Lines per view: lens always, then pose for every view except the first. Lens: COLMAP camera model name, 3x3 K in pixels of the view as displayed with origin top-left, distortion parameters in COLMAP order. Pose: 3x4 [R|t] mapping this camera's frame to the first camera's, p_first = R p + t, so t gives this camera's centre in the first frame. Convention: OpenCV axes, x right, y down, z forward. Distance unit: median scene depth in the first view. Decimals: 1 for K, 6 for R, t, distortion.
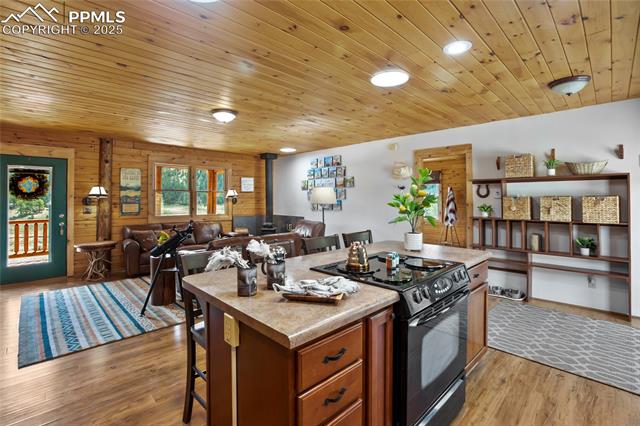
lens RADIAL K [[292.8, 0, 315.3], [0, 292.8, 195.5], [0, 0, 1]] dist [-0.027740, 0.002031]
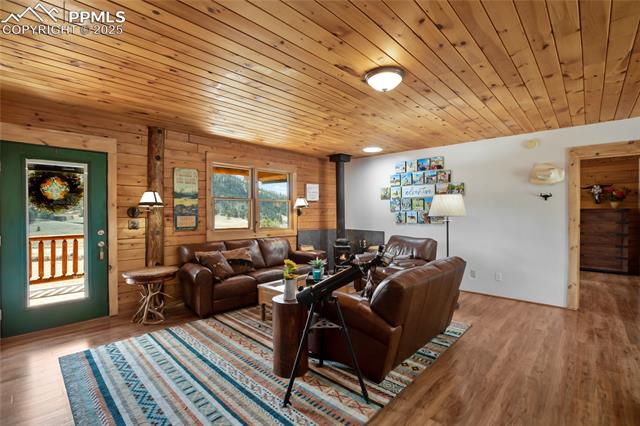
lens RADIAL K [[292.8, 0, 322.6], [0, 292.8, 213.7], [0, 0, 1]] dist [-0.027740, 0.002031]
pose [[0.999604, 0.003522, 0.027905, -0.325639], [-0.004199, 0.999697, 0.024235, 0.003986], [-0.027812, -0.024343, 0.999317, 0.246940]]
